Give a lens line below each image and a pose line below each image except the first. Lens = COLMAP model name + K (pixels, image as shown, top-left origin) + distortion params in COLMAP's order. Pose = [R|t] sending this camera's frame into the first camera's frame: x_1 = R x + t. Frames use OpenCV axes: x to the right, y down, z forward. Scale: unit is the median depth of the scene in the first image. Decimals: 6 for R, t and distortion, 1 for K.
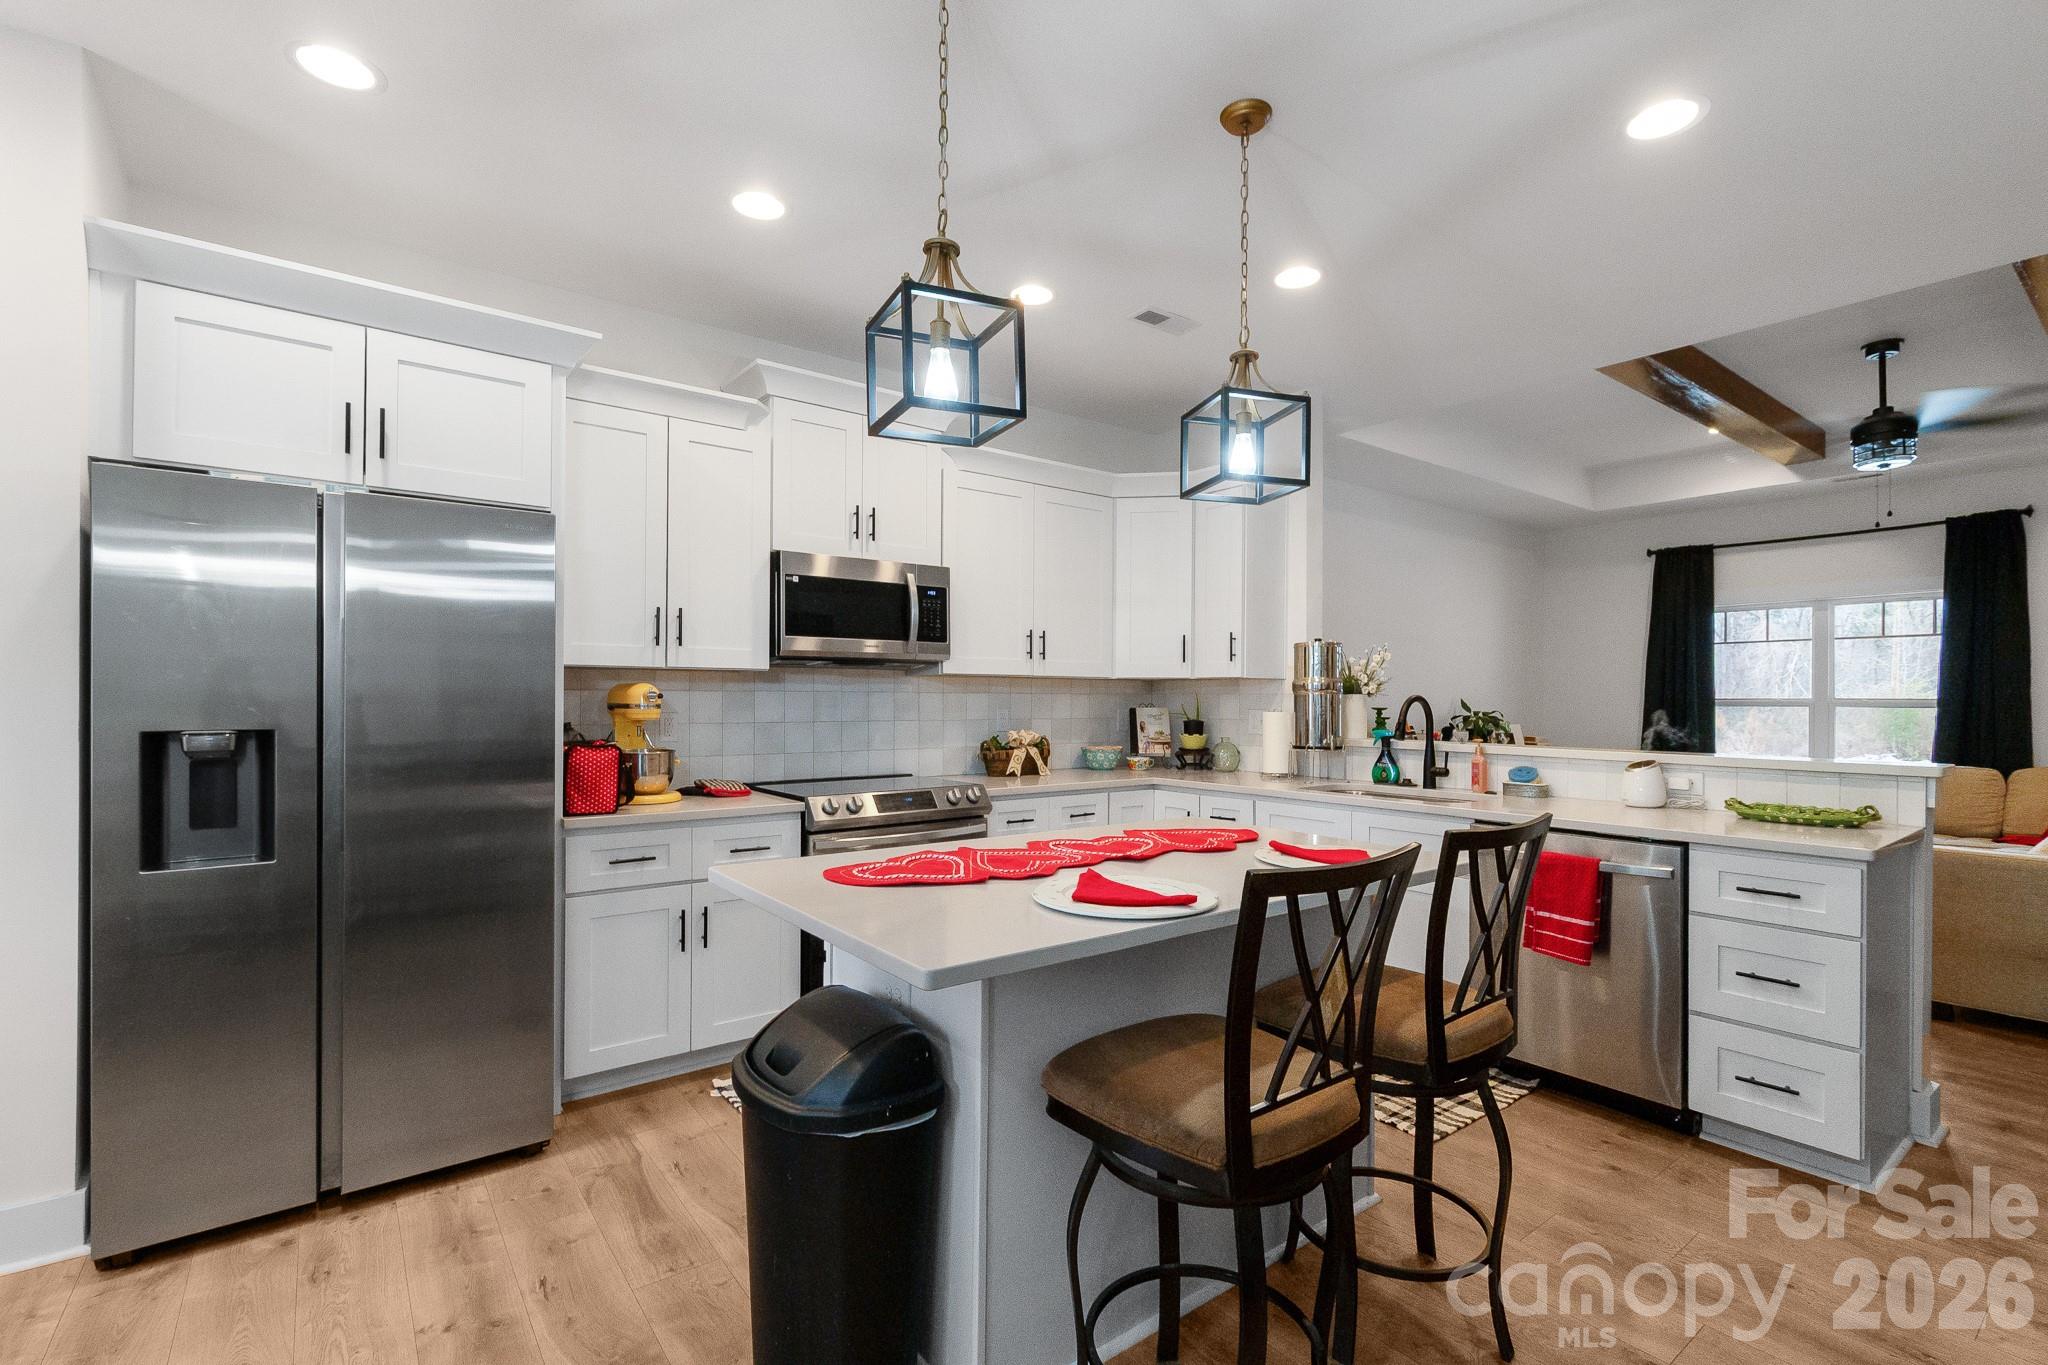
lens RADIAL K [[902.9, 0, 1052.9], [0, 902.9, 699.0], [0, 0, 1]] dist [0.001827, -0.000334]
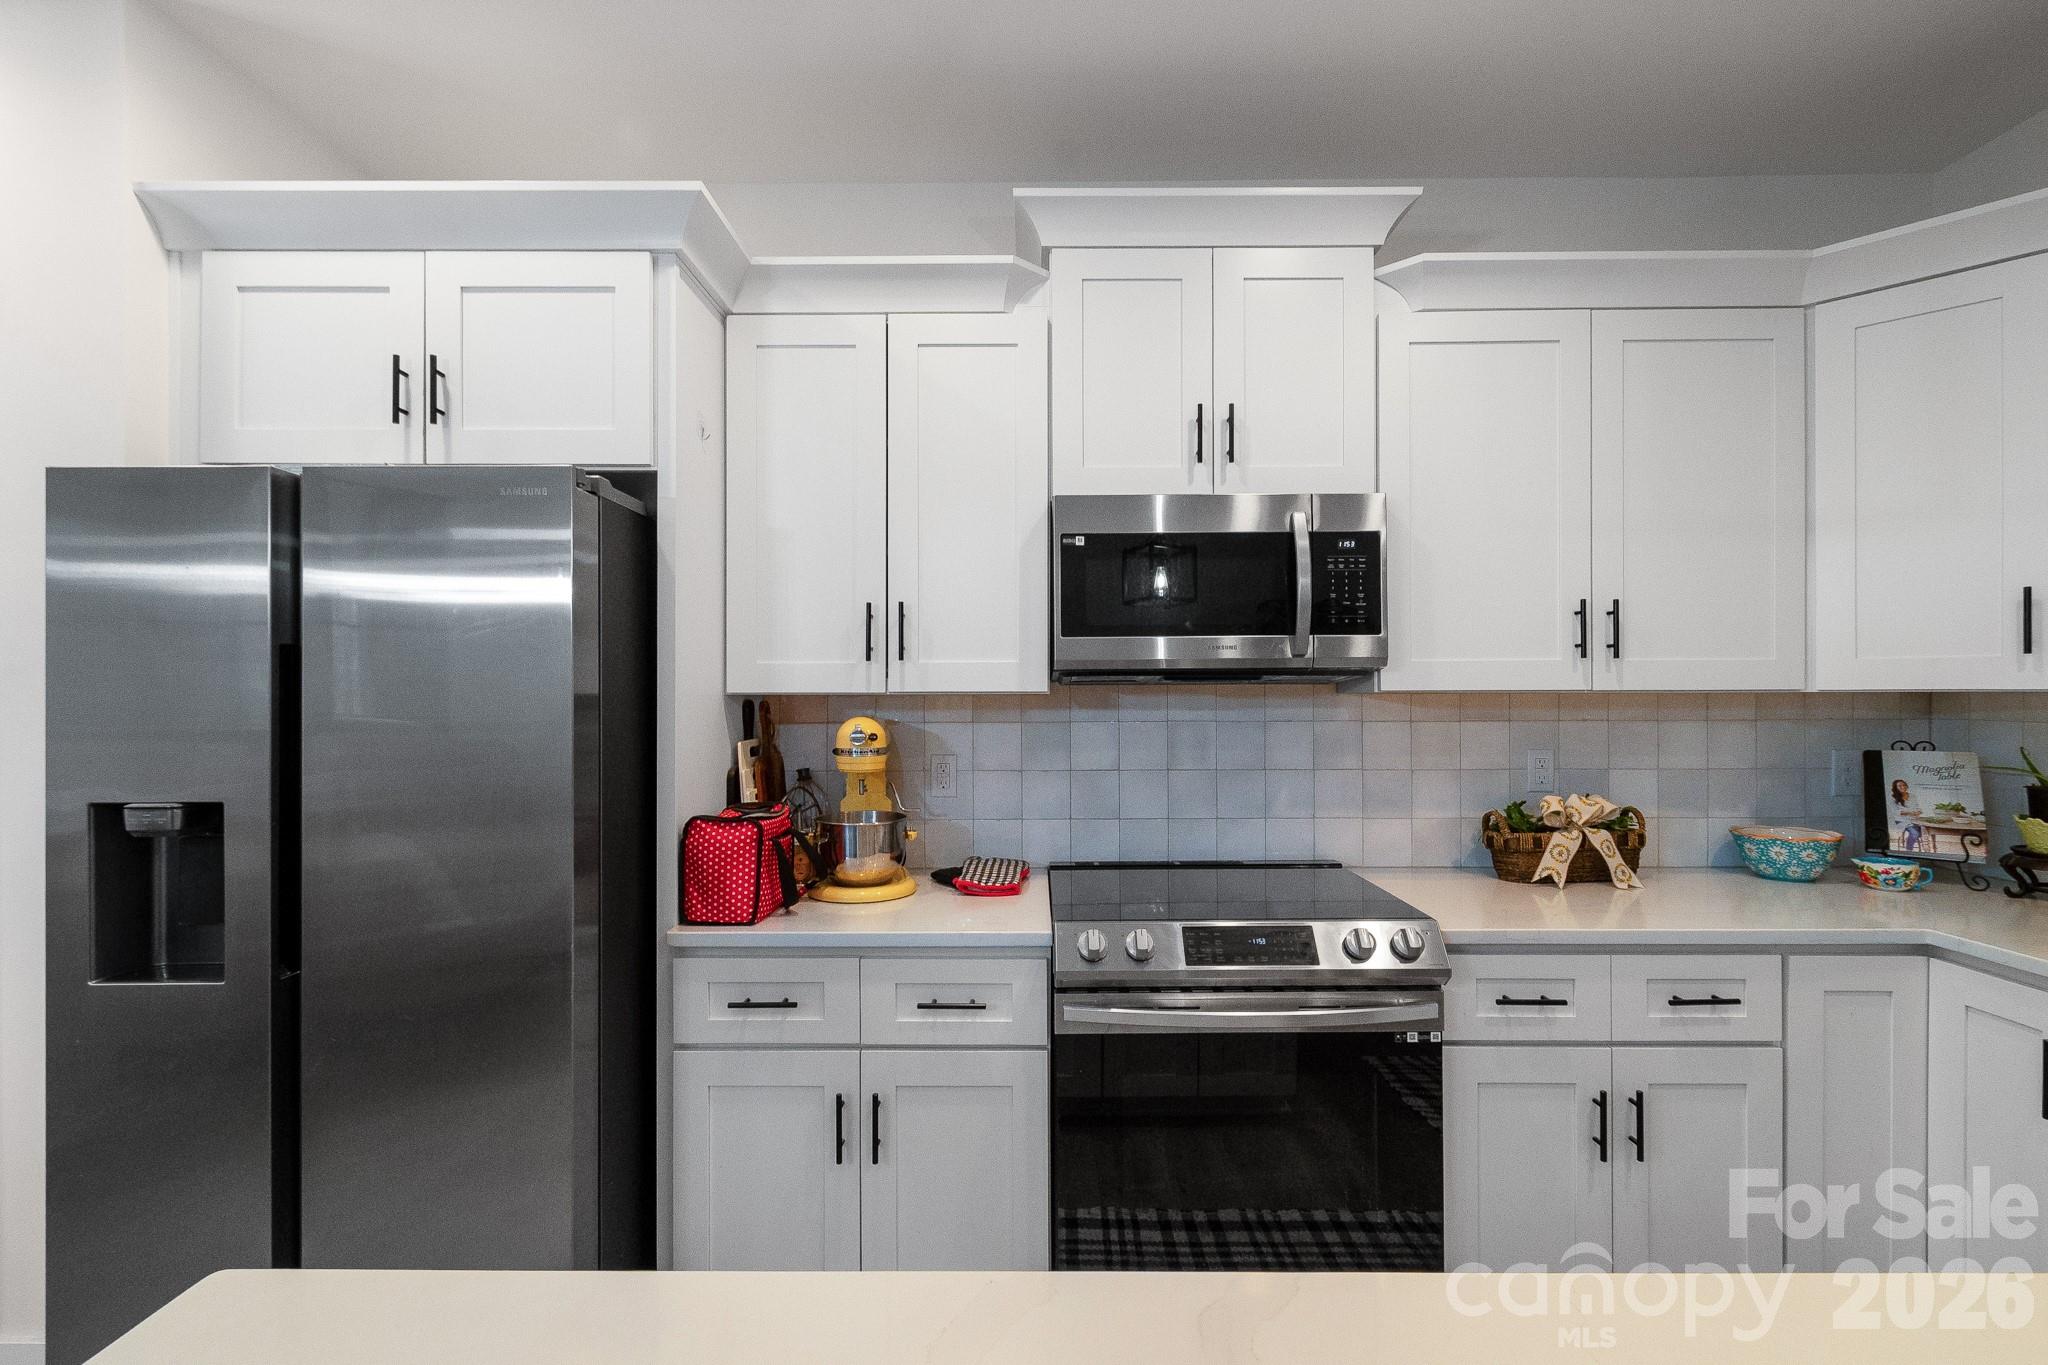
lens RADIAL K [[924.5, 0, 1050.0], [0, 924.5, 695.7], [0, 0, 1]] dist [0.002459, -0.000126]
pose [[0.780923, -0.004776, -0.624609, 0.073073], [0.005357, 0.999985, -0.000948, -0.027266], [0.624605, -0.002606, 0.780937, 0.464771]]
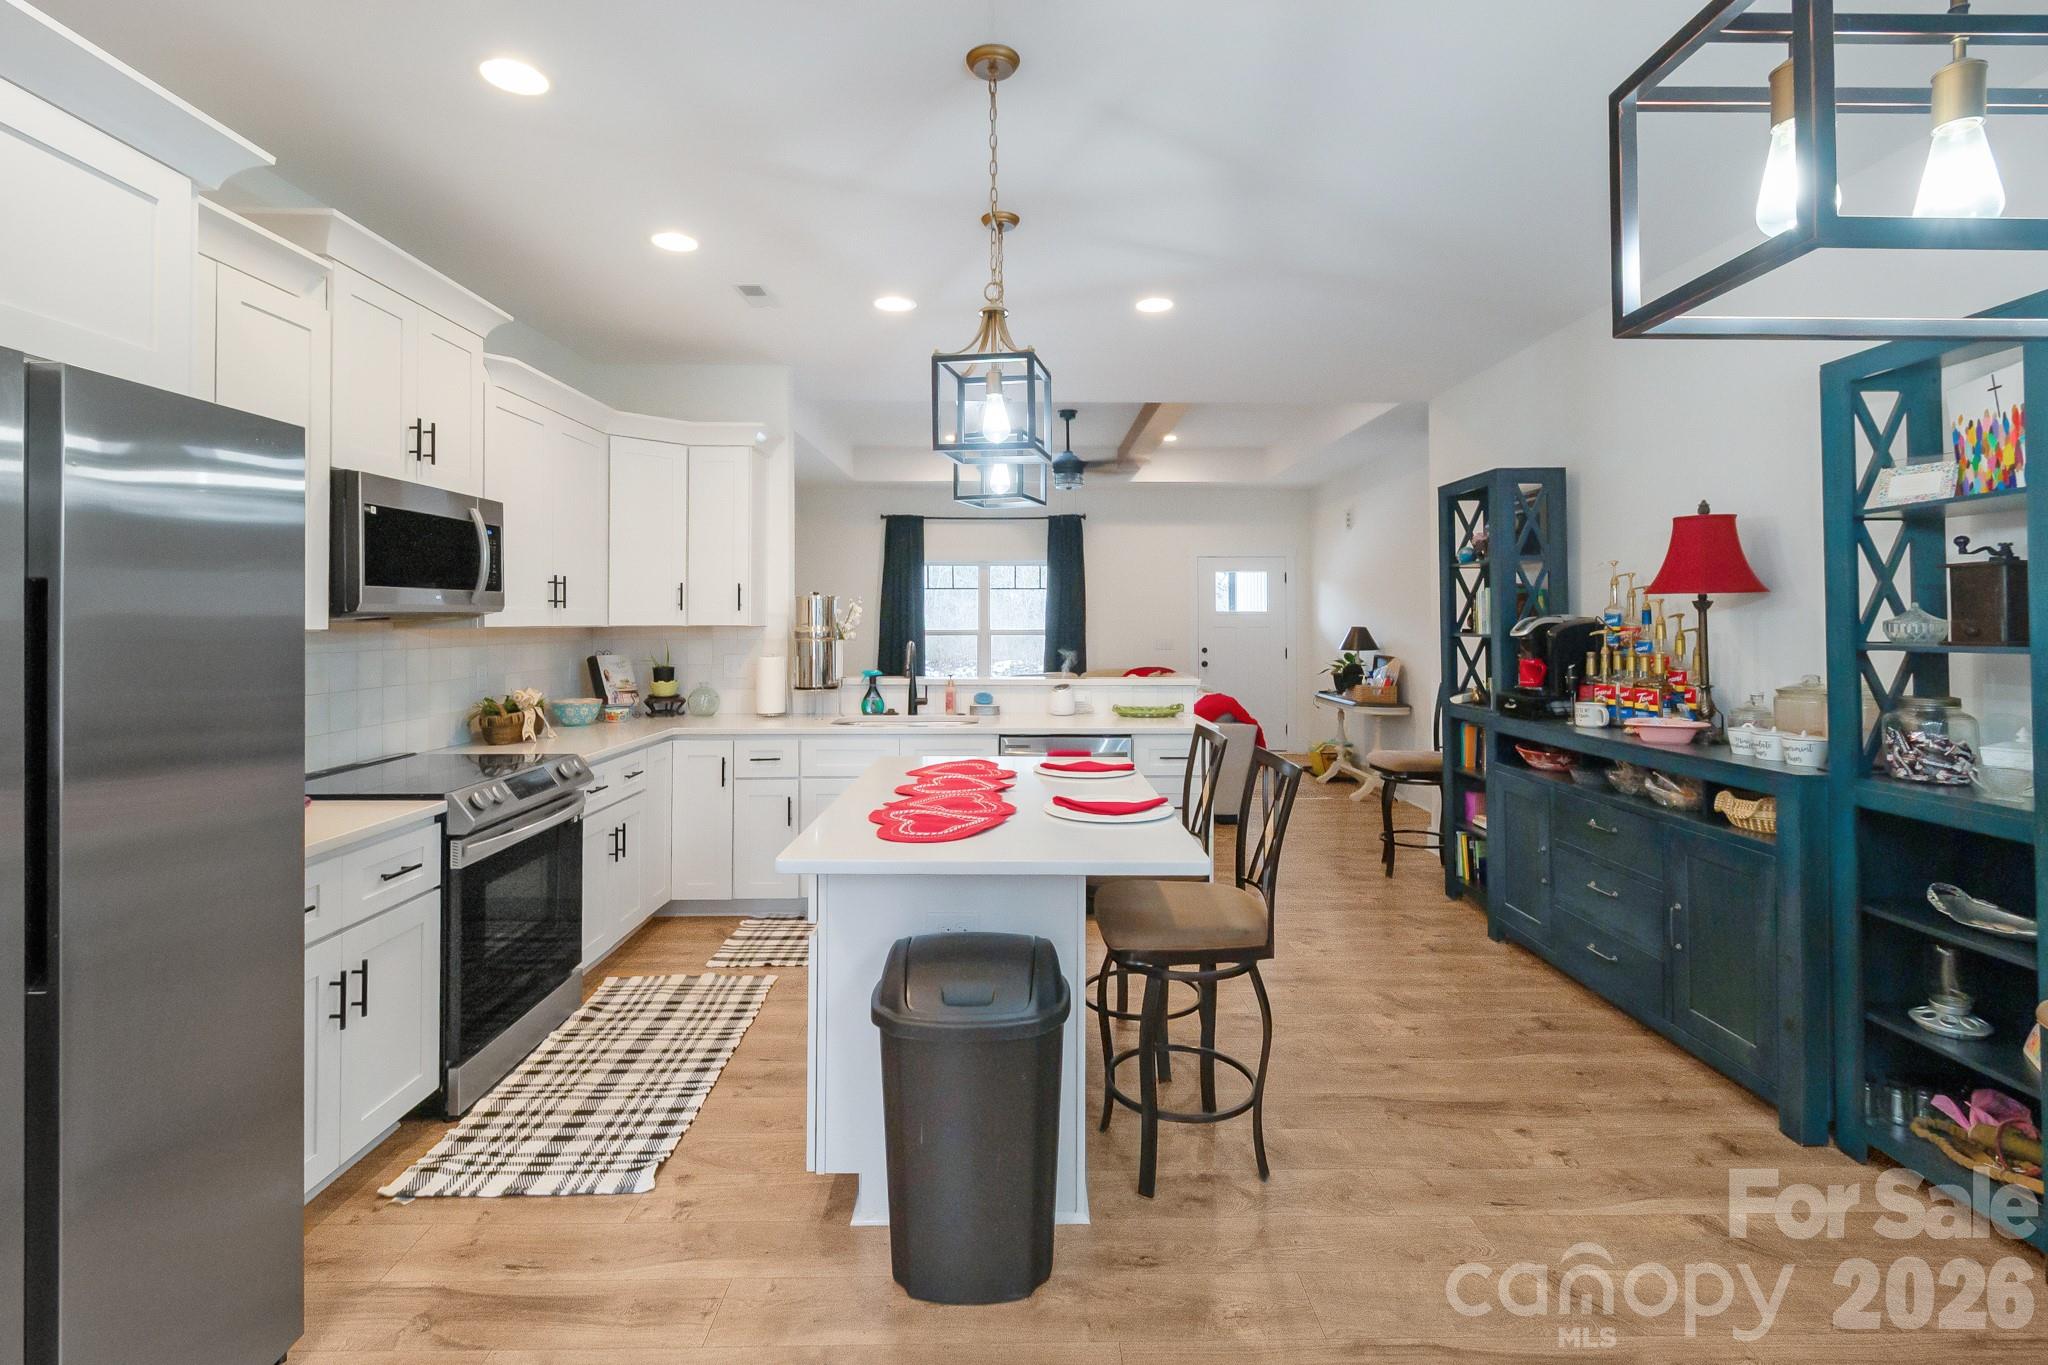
lens RADIAL K [[911.9, 0, 976.8], [0, 911.9, 616.9], [0, 0, 1]] dist [0.002953, -0.000253]
pose [[0.654472, -0.003384, 0.756079, -0.486084], [0.006347, 0.999979, -0.001018, -0.036190], [-0.756060, 0.005465, 0.654480, 0.106165]]
